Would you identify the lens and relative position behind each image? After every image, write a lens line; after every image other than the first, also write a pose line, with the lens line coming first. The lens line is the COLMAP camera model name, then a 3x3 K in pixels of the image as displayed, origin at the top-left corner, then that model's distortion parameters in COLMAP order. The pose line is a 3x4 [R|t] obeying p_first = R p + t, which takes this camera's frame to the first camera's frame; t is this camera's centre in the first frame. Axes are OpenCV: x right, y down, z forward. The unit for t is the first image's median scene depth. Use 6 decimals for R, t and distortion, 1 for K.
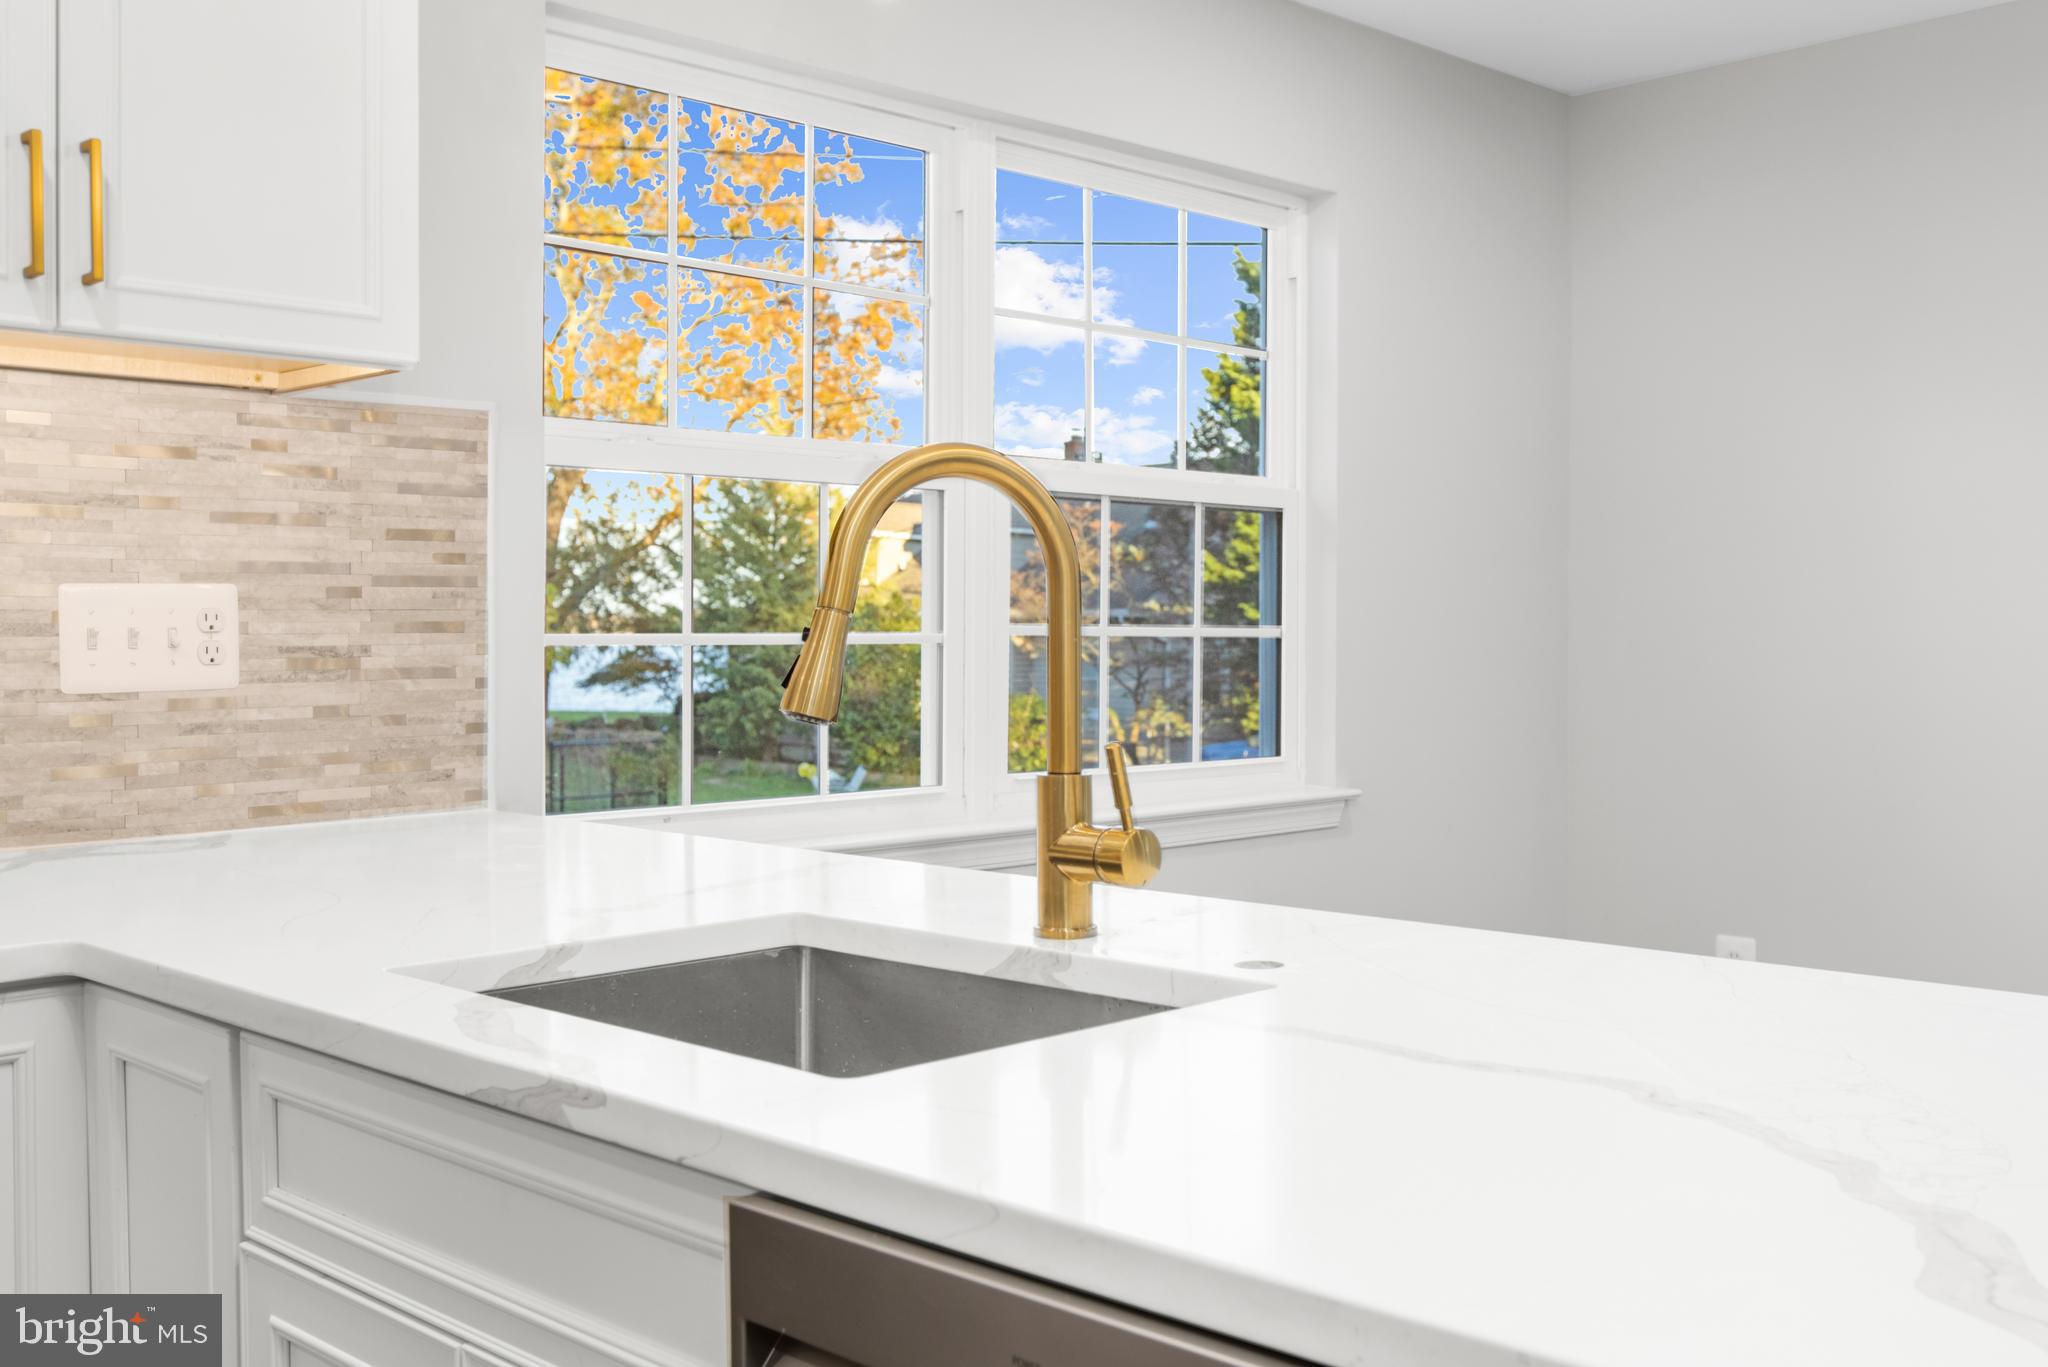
lens RADIAL K [[1992.7, 0, 1018.6], [0, 1992.7, 642.8], [0, 0, 1]] dist [-0.015583, 0.002177]
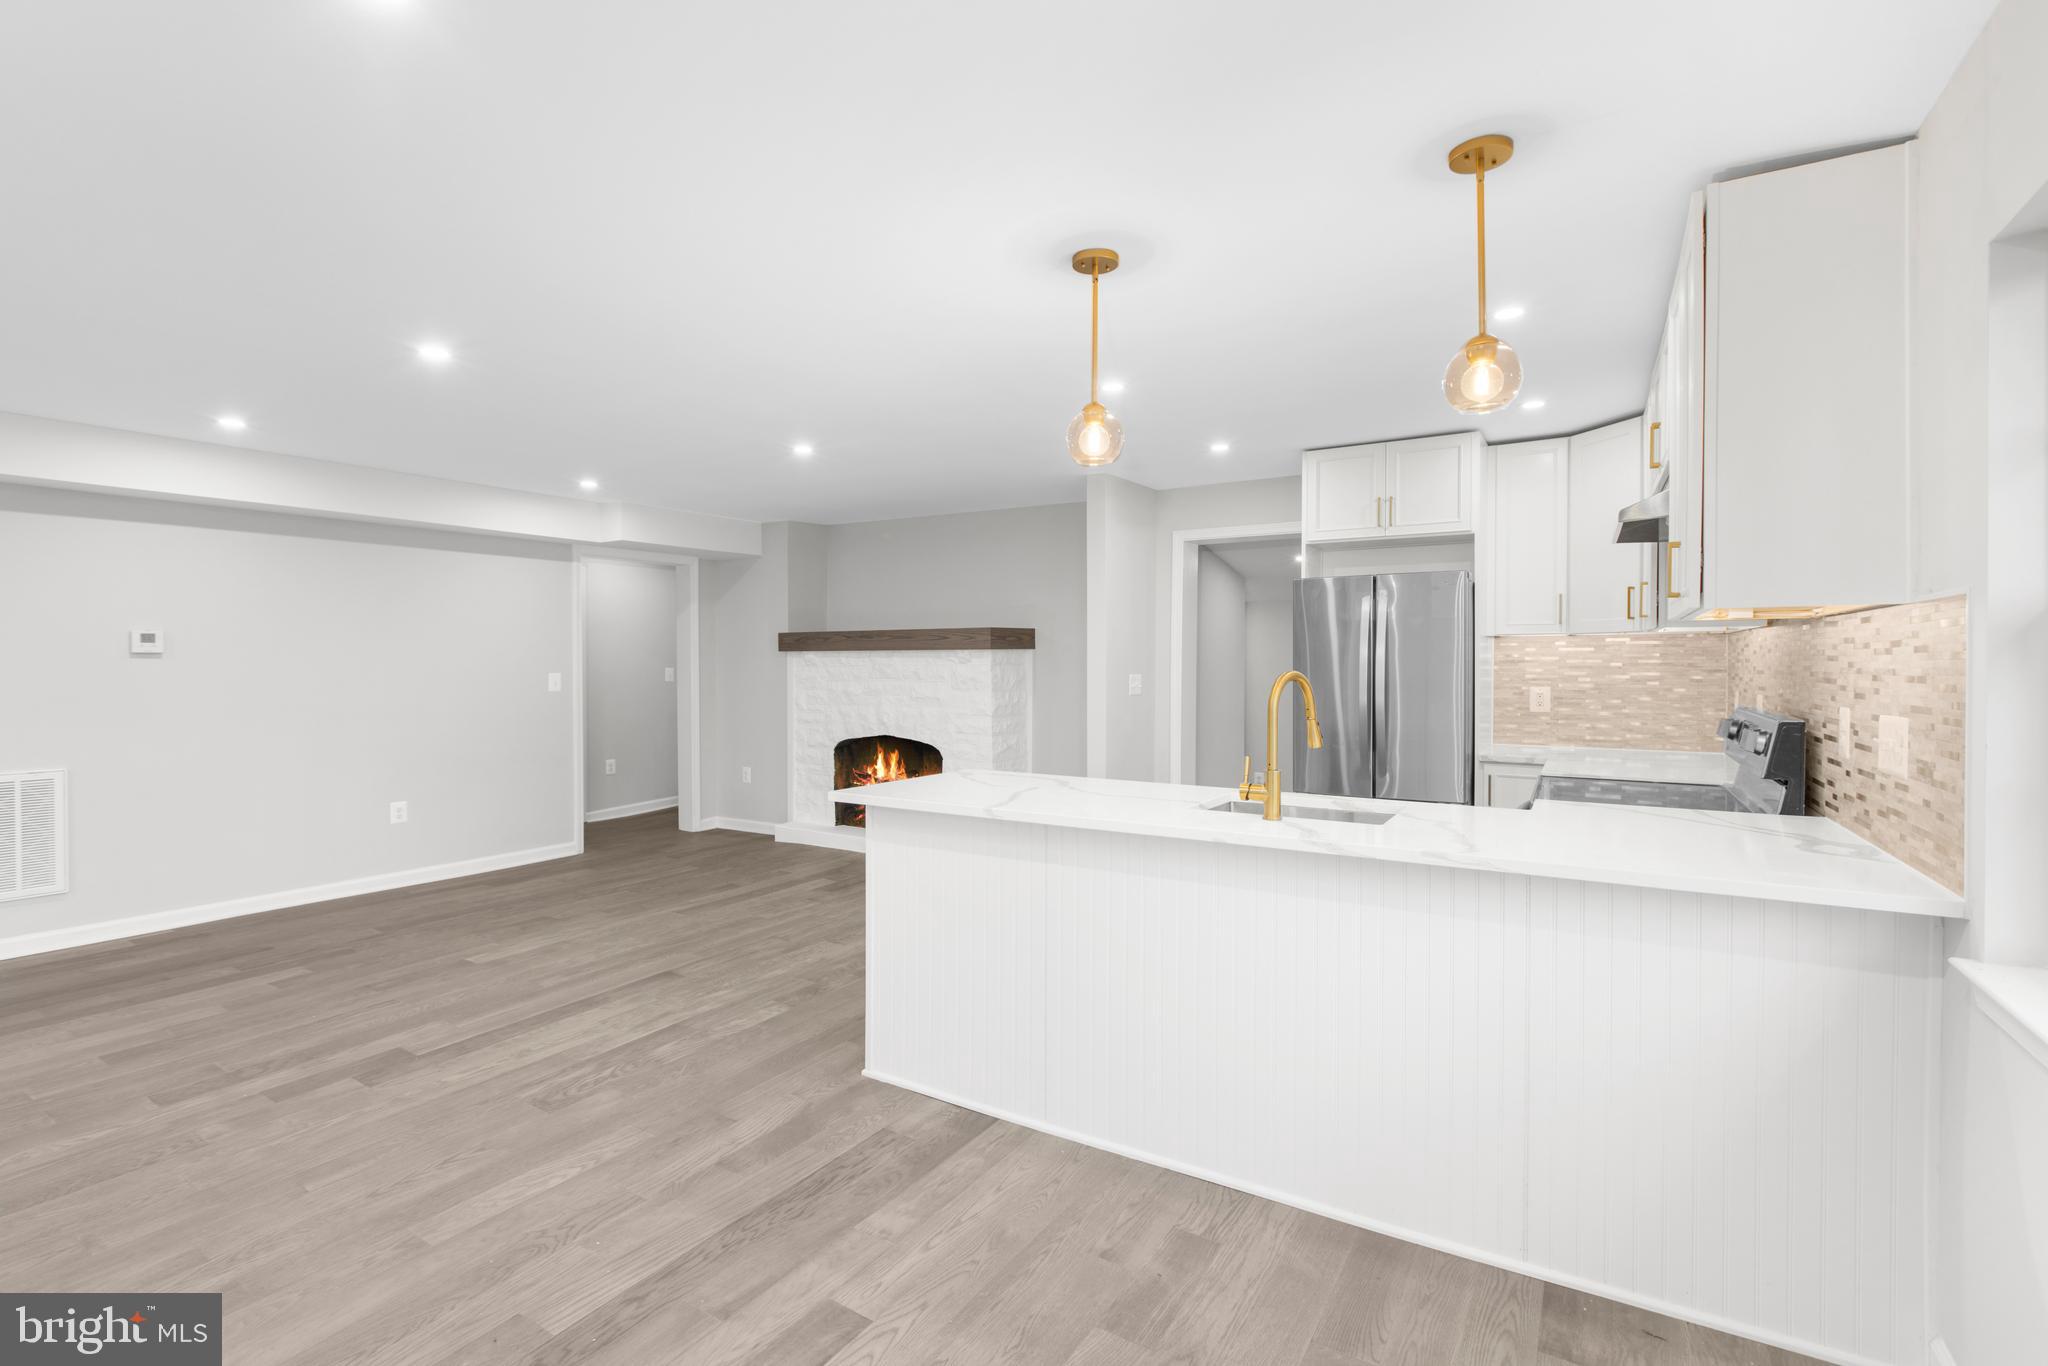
lens RADIAL K [[930.3, 0, 1016.7], [0, 930.3, 673.3], [0, 0, 1]] dist [-0.001696, -0.000688]
pose [[-0.974563, 0.001322, -0.224109, 0.499646], [-0.002974, 0.999818, 0.018829, -0.077610], [0.224093, 0.019016, -0.974382, 1.538485]]
